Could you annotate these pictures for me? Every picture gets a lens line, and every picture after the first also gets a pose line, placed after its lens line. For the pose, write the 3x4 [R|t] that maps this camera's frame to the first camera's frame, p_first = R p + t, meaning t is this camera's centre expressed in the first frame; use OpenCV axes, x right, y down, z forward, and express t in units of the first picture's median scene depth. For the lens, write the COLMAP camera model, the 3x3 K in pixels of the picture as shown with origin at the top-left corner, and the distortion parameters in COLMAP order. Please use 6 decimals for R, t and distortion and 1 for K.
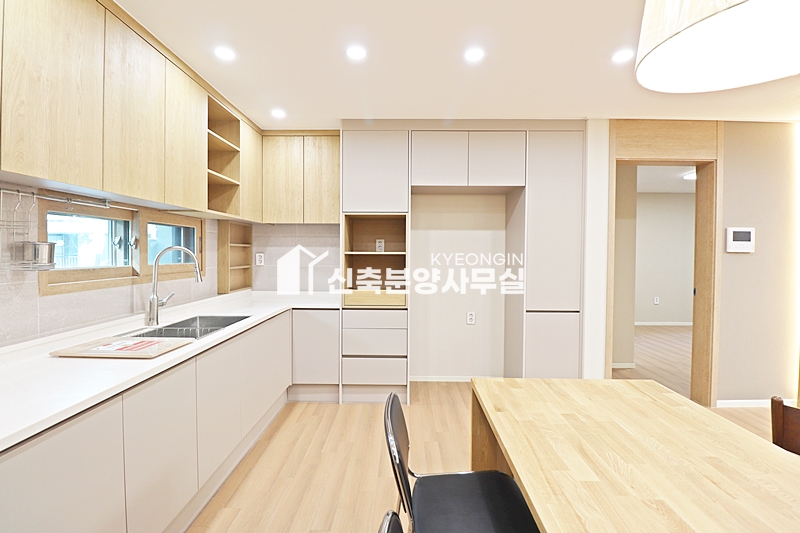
lens RADIAL K [[371.5, 0, 397.3], [0, 371.5, 260.4], [0, 0, 1]] dist [0.000595, -0.013920]
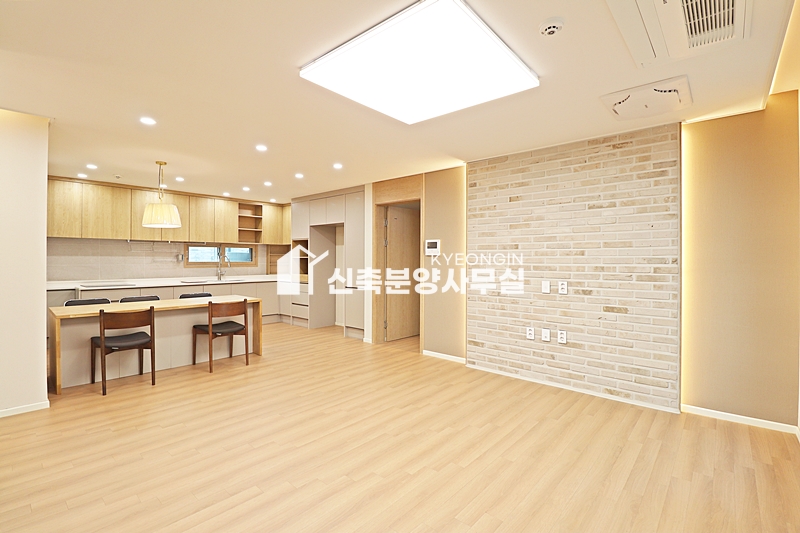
lens RADIAL K [[367.9, 0, 397.7], [0, 367.9, 260.2], [0, 0, 1]] dist [0.000610, -0.014213]
pose [[0.754897, -0.000164, -0.655843, 1.857595], [-0.013063, 0.999798, -0.015286, 0.023431], [0.655713, 0.020107, 0.754742, -0.271855]]
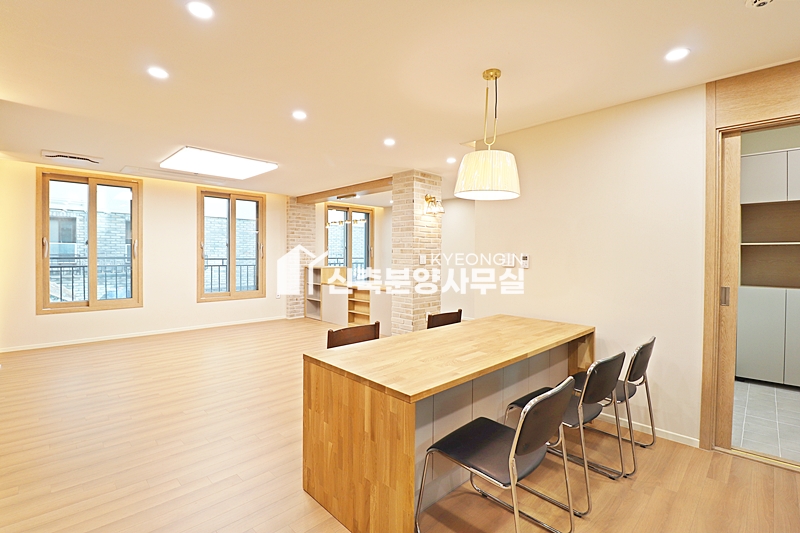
lens RADIAL K [[371.5, 0, 397.3], [0, 371.5, 260.4], [0, 0, 1]] dist [0.000595, -0.013920]
pose [[-0.708906, -0.020151, 0.705015, -0.206861], [0.003484, 0.999480, 0.032071, -0.011056], [-0.705294, 0.025192, -0.708467, 0.889188]]
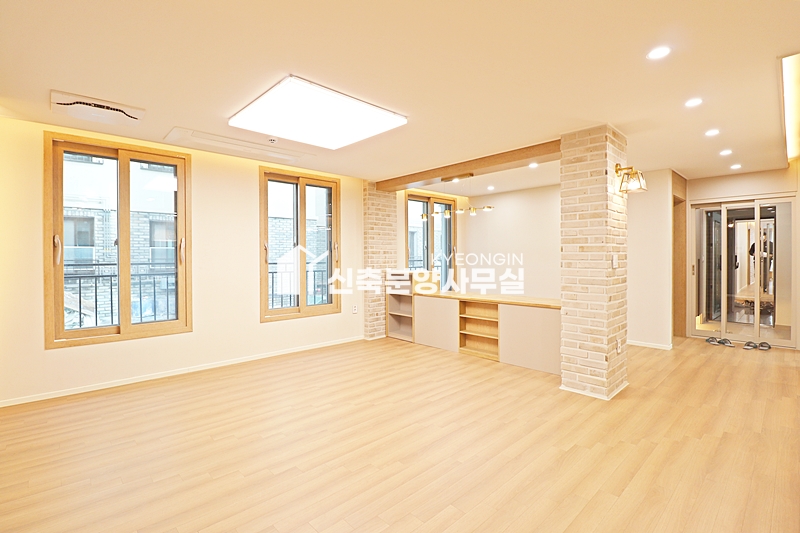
lens RADIAL K [[374.0, 0, 398.1], [0, 374.0, 260.2], [0, 0, 1]] dist [0.000180, -0.014127]
pose [[-0.691478, -0.008062, 0.722353, 0.523103], [0.015963, 0.999523, 0.026436, -0.003289], [-0.722222, 0.029811, -0.691019, 0.866037]]
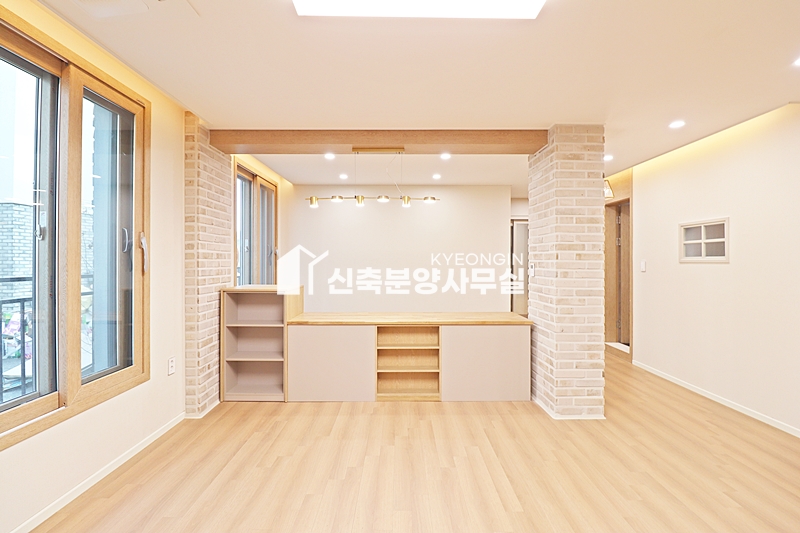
lens RADIAL K [[367.9, 0, 397.7], [0, 367.9, 260.2], [0, 0, 1]] dist [0.000610, -0.014213]
pose [[-0.999928, -0.006574, -0.010076, 1.442994], [-0.006770, 0.999788, 0.019469, -0.004978], [0.009946, 0.019535, -0.999760, 0.677165]]
